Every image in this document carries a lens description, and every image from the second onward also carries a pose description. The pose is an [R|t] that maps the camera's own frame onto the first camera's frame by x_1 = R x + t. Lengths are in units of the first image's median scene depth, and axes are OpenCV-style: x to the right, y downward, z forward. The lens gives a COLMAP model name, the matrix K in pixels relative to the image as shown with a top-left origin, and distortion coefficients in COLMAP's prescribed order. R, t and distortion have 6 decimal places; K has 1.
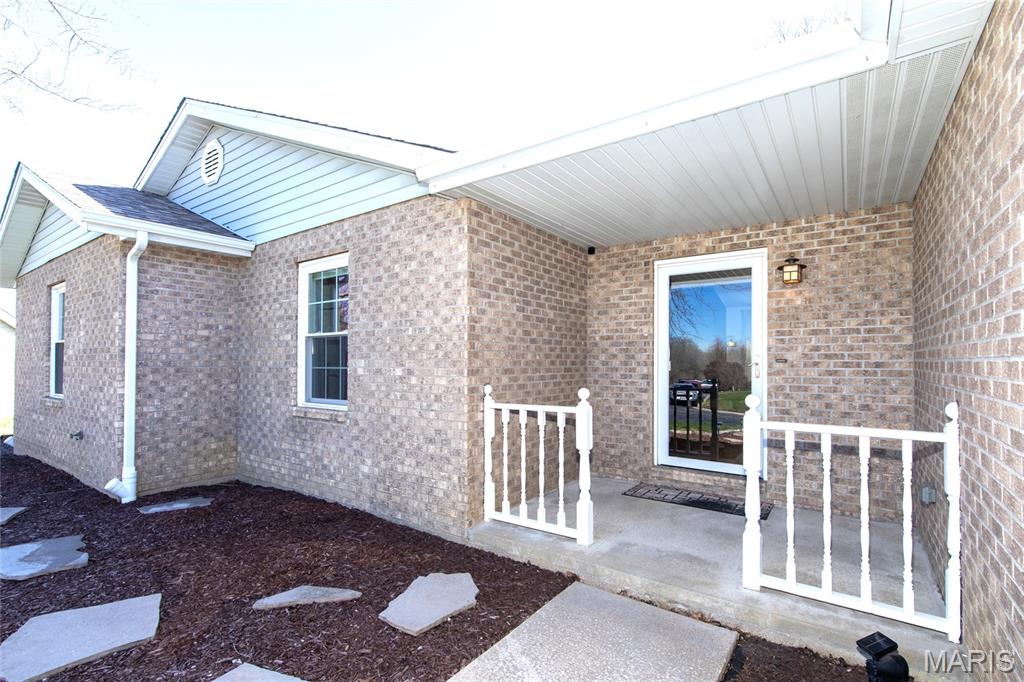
lens RADIAL K [[452.5, 0, 513.0], [0, 452.5, 348.3], [0, 0, 1]] dist [-0.000531, -0.000029]
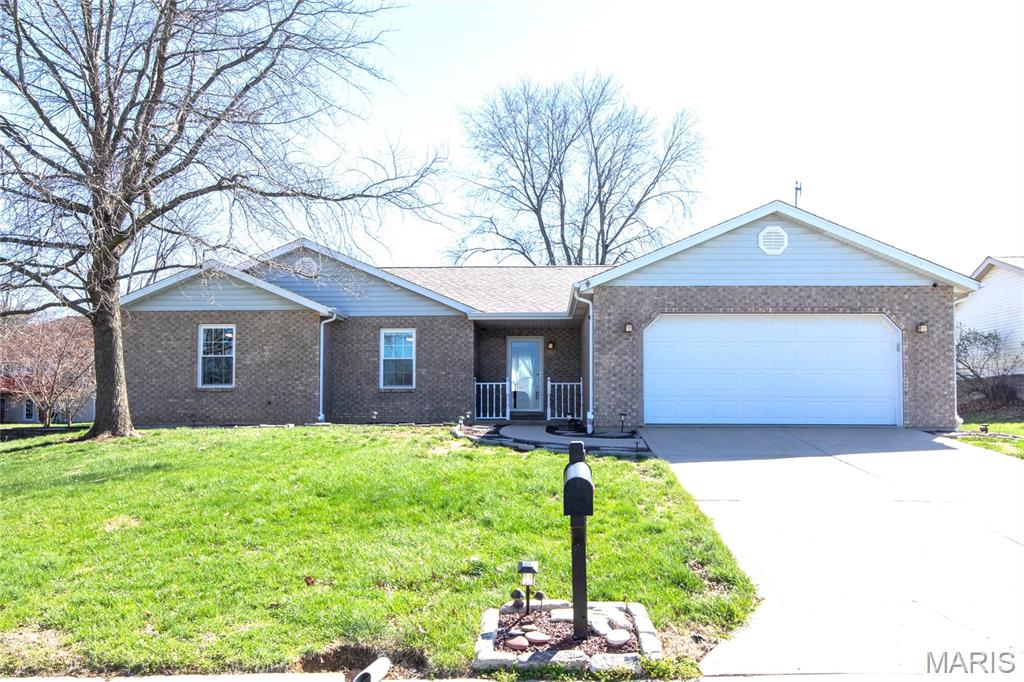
lens RADIAL K [[739.6, 0, 511.7], [0, 739.6, 342.1], [0, 0, 1]] dist [0.000028, 0.000002]
pose [[0.826933, 0.049569, 0.560111, -2.533789], [-0.014049, 0.997617, -0.067546, 0.166611], [-0.562125, 0.047987, 0.825659, -3.155372]]
